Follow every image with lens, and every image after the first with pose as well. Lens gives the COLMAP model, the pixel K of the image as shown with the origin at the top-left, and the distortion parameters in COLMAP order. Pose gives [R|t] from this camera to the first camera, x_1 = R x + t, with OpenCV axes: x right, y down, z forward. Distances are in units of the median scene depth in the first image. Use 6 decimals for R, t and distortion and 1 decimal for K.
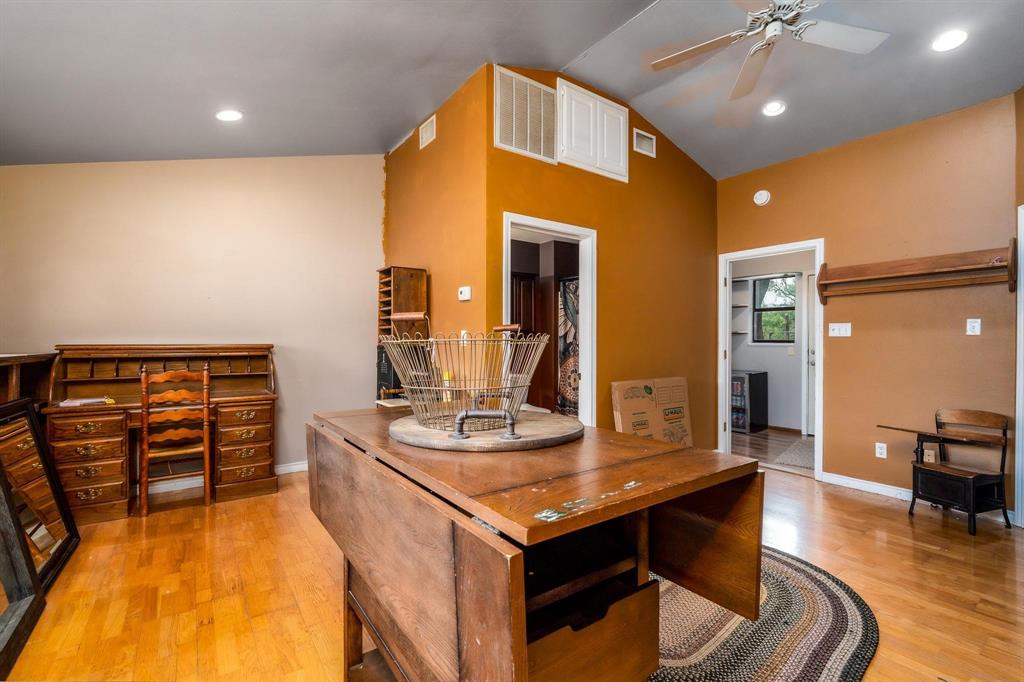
lens RADIAL K [[452.0, 0, 511.0], [0, 452.0, 343.8], [0, 0, 1]] dist [-0.004554, 0.001074]
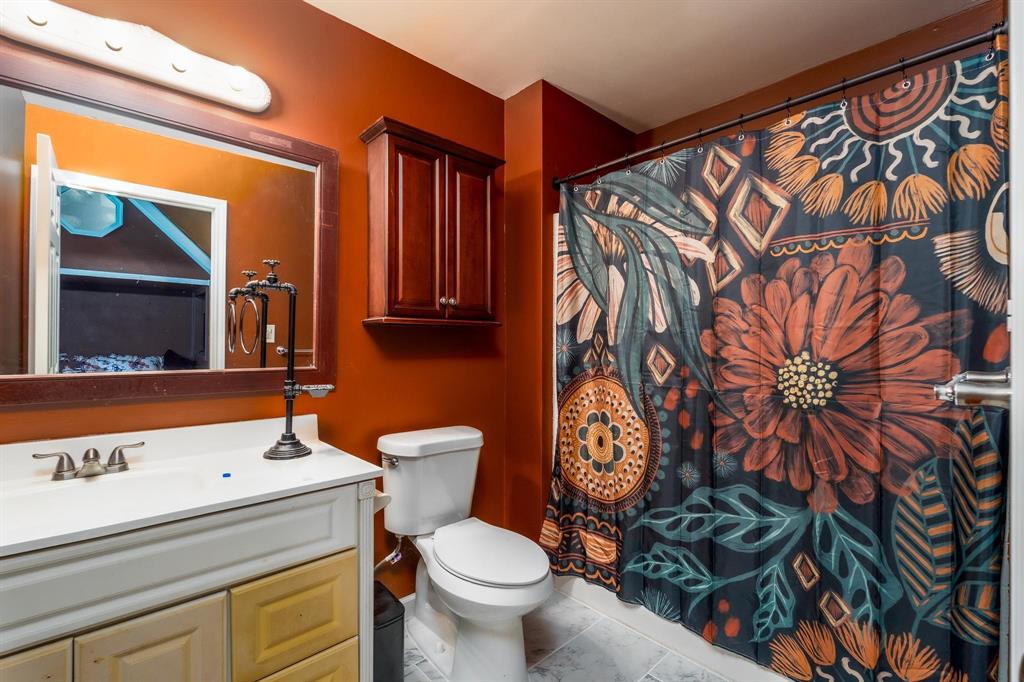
lens RADIAL K [[452.0, 0, 511.9], [0, 452.0, 341.5], [0, 0, 1]] dist [-0.004554, 0.001074]
pose [[0.992801, 0.003017, 0.119737, 0.023319], [-0.002348, 0.999981, -0.005729, -0.000757], [-0.119752, 0.005407, 0.992789, 0.627877]]
